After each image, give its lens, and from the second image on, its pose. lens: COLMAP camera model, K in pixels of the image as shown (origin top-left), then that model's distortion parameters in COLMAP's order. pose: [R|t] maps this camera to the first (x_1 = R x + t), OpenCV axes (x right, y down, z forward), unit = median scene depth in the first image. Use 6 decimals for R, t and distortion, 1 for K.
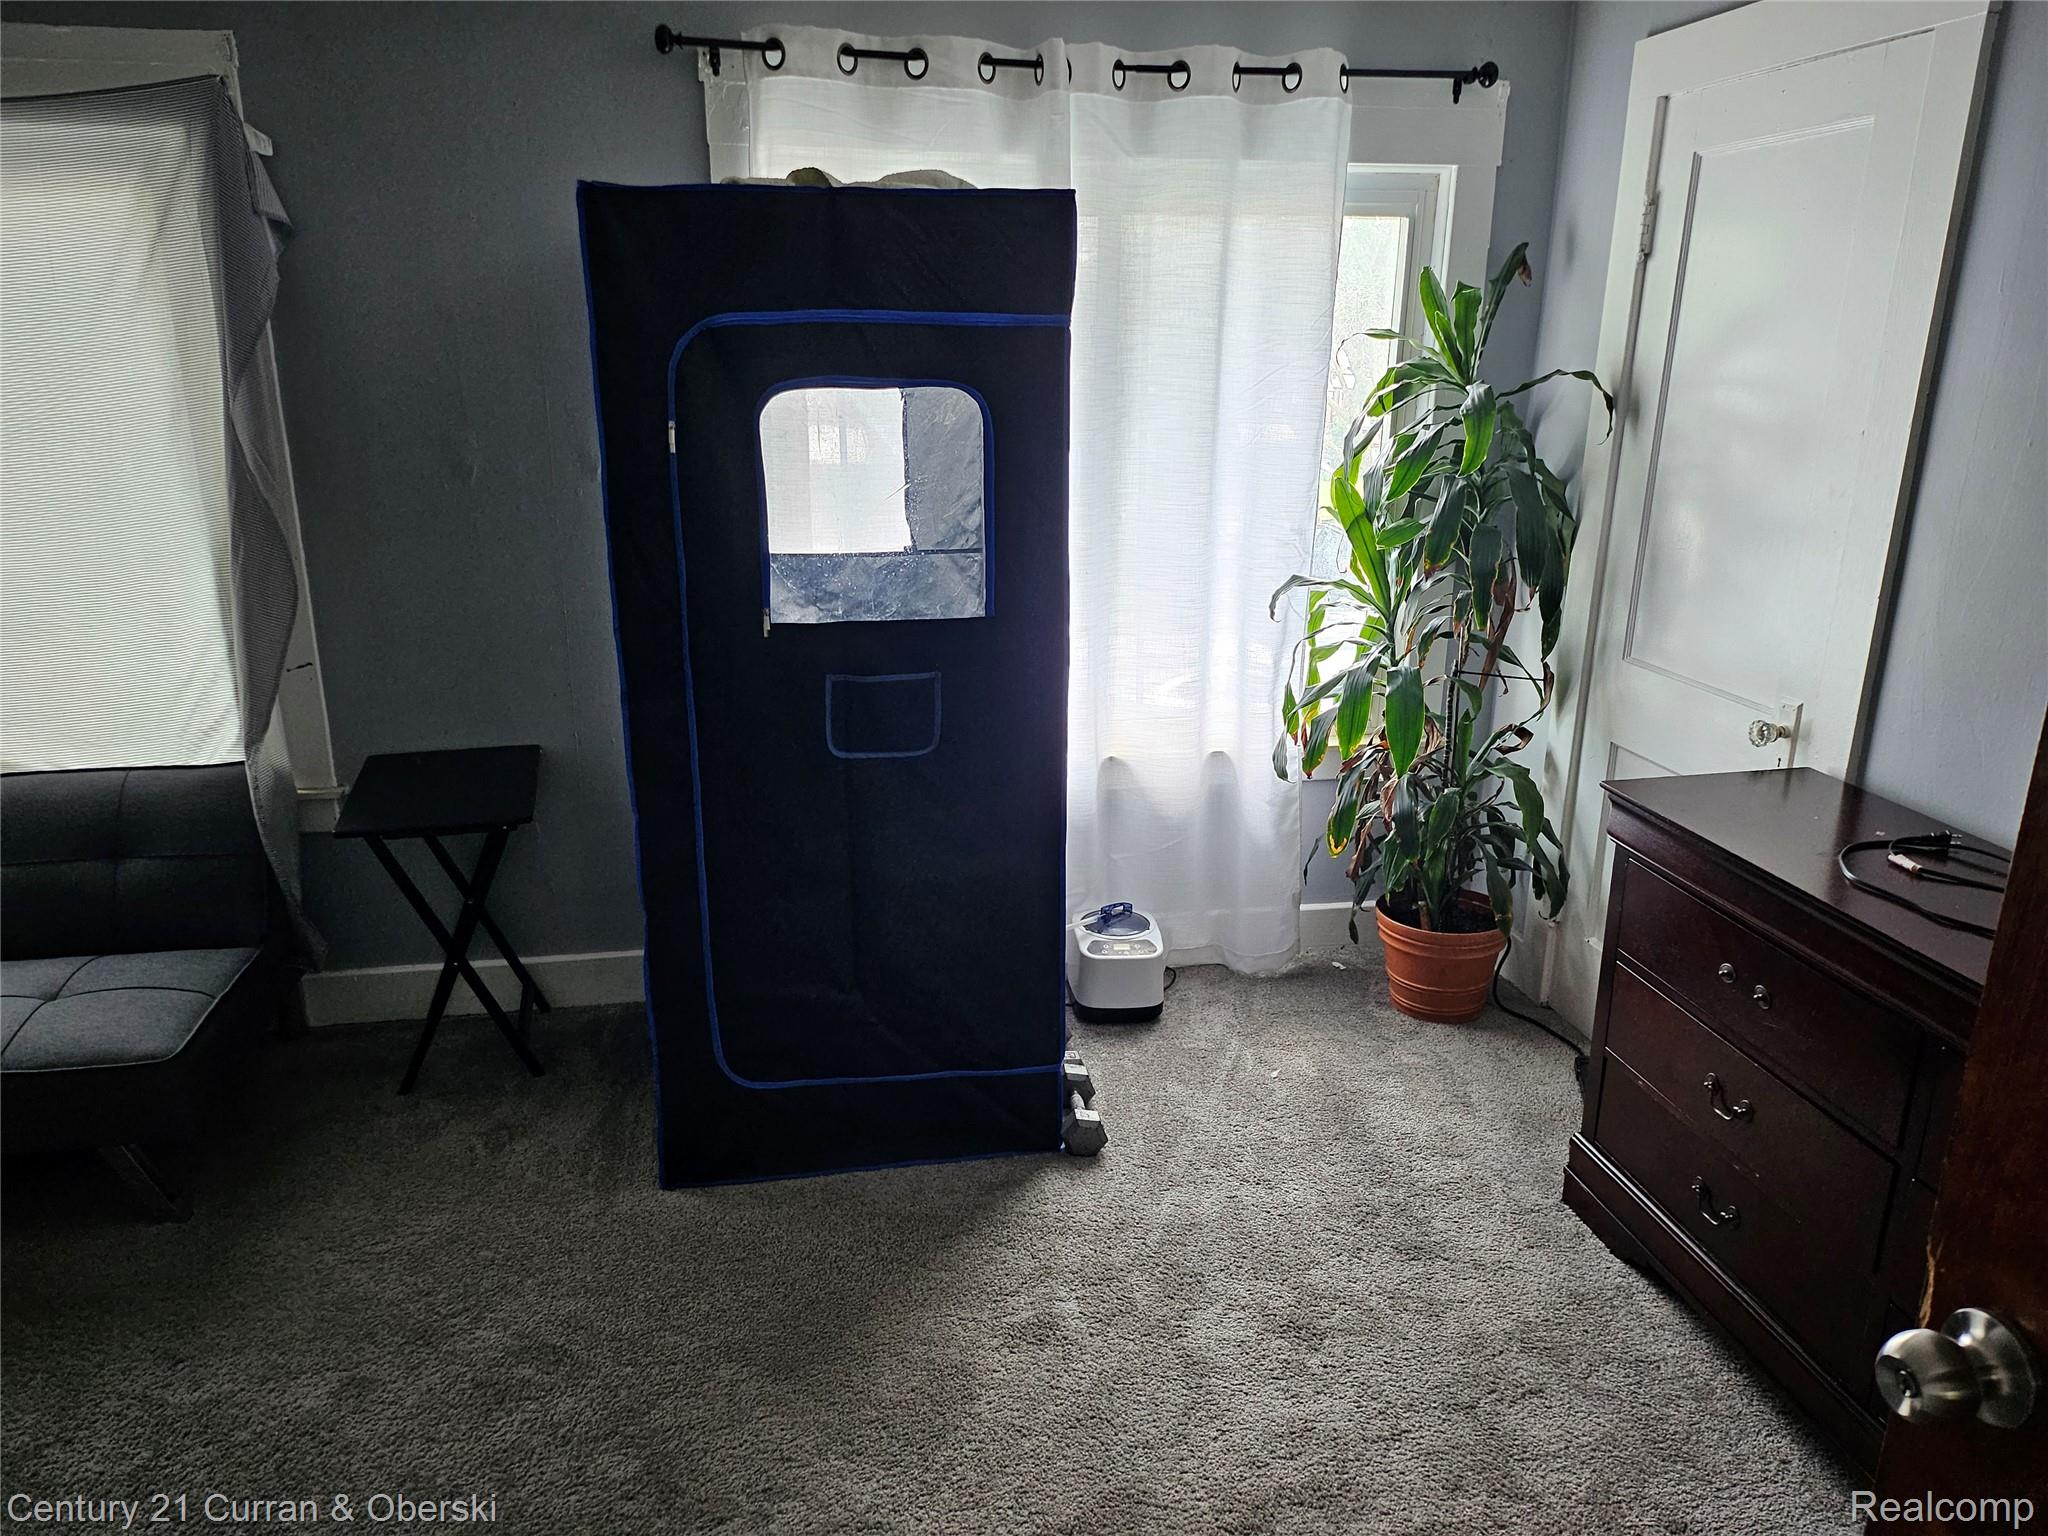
lens RADIAL K [[1443.0, 0, 1020.0], [0, 1443.0, 771.4], [0, 0, 1]] dist [0.002011, -0.007084]
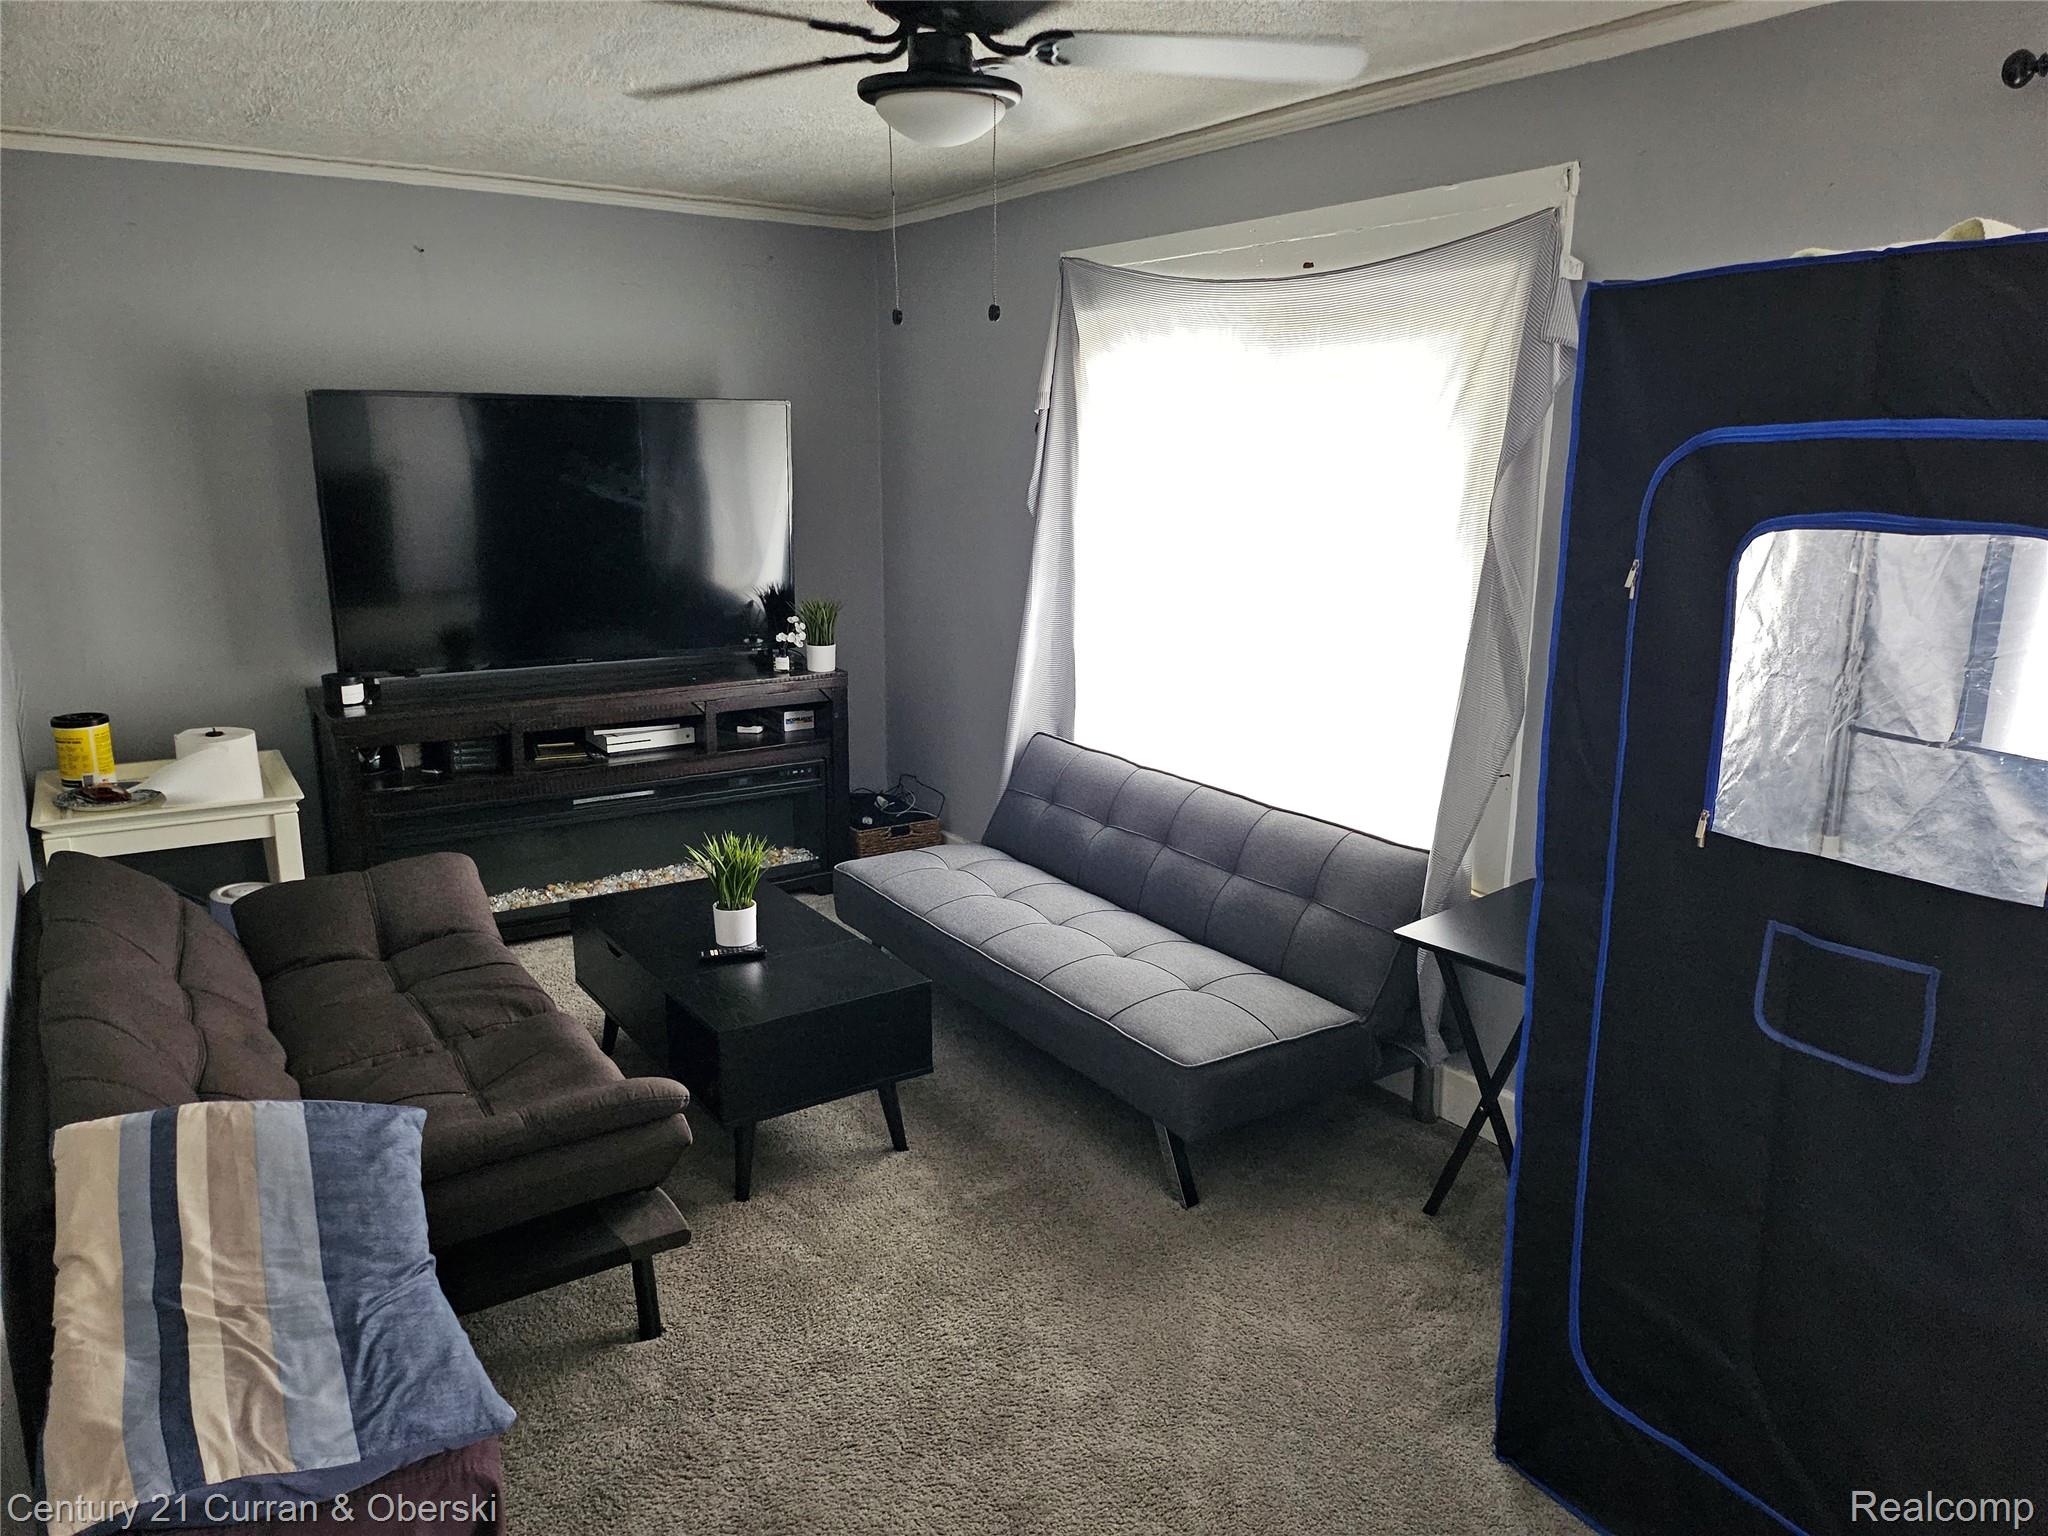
lens RADIAL K [[1443.0, 0, 1023.8], [0, 1443.0, 768.0], [0, 0, 1]] dist [0.002011, -0.007084]
pose [[0.370942, 0.198454, -0.907204, 0.334317], [-0.266827, 0.958483, 0.100570, -0.103633], [0.889497, 0.204761, 0.408494, 0.332634]]
